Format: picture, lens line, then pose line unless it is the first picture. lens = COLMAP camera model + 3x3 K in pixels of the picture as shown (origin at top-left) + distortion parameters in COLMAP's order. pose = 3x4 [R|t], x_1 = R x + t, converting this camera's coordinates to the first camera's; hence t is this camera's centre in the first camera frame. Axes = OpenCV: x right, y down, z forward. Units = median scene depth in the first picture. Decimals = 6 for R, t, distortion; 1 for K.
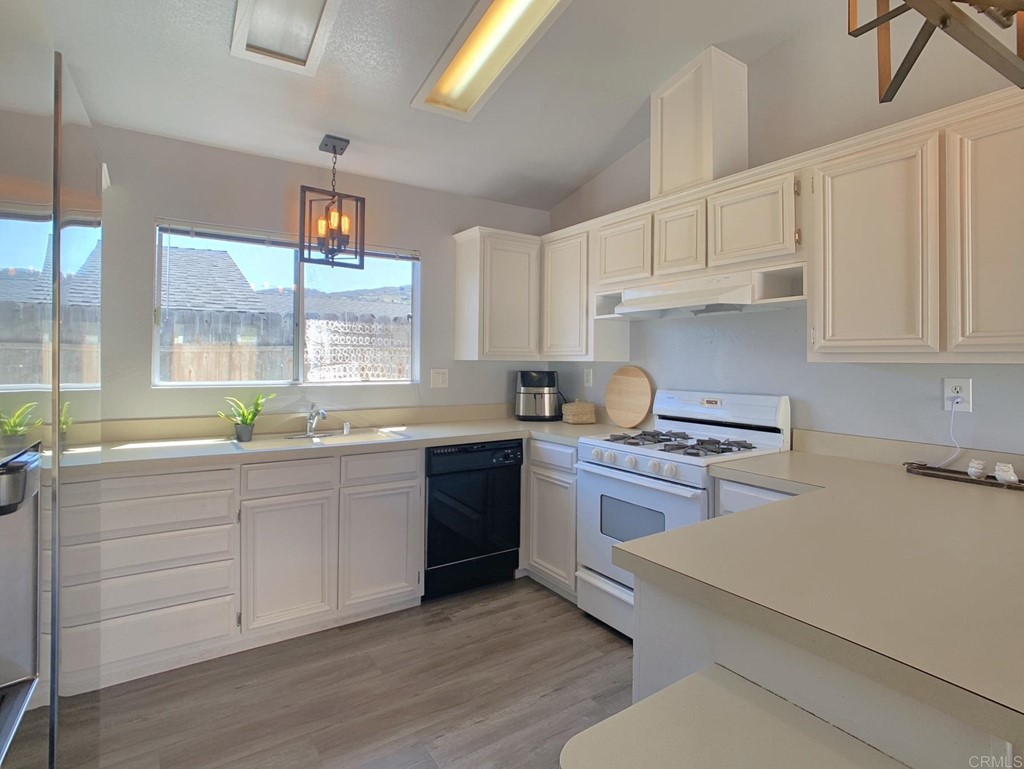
lens RADIAL K [[526.4, 0, 510.5], [0, 526.4, 354.9], [0, 0, 1]] dist [-0.025781, 0.014246]
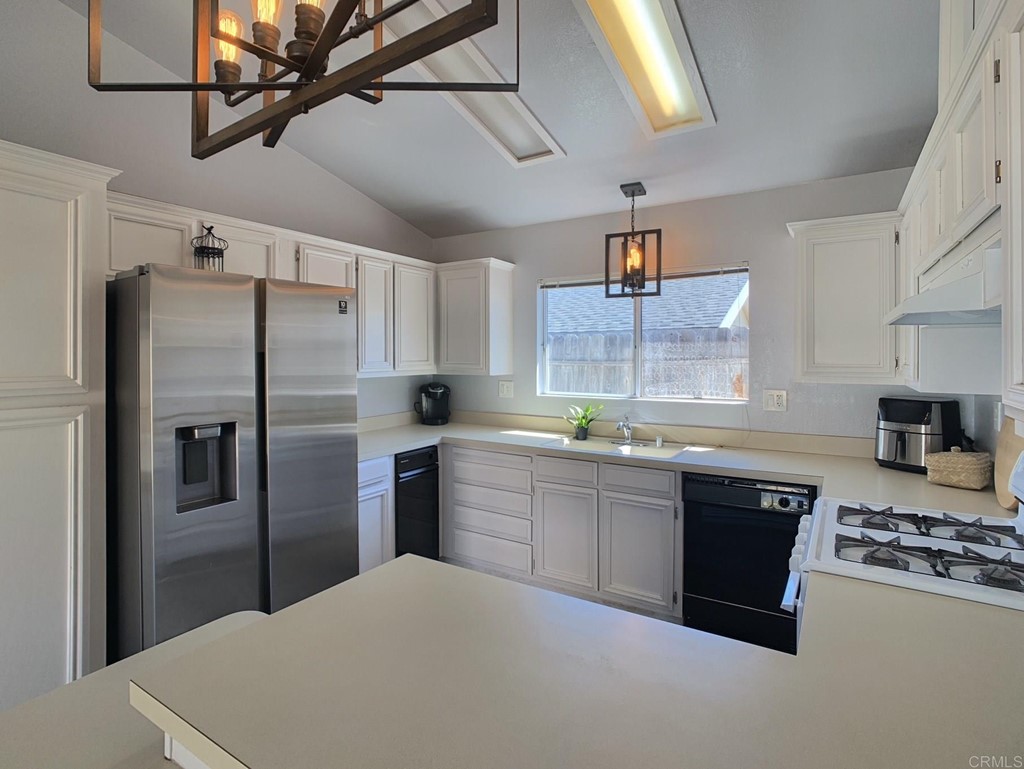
lens RADIAL K [[526.4, 0, 510.5], [0, 526.4, 354.9], [0, 0, 1]] dist [-0.025781, 0.014246]
pose [[0.409439, -0.006578, -0.912314, 0.575046], [0.014221, 0.999899, -0.000828, -0.045296], [0.912227, -0.012635, 0.409491, 0.279315]]
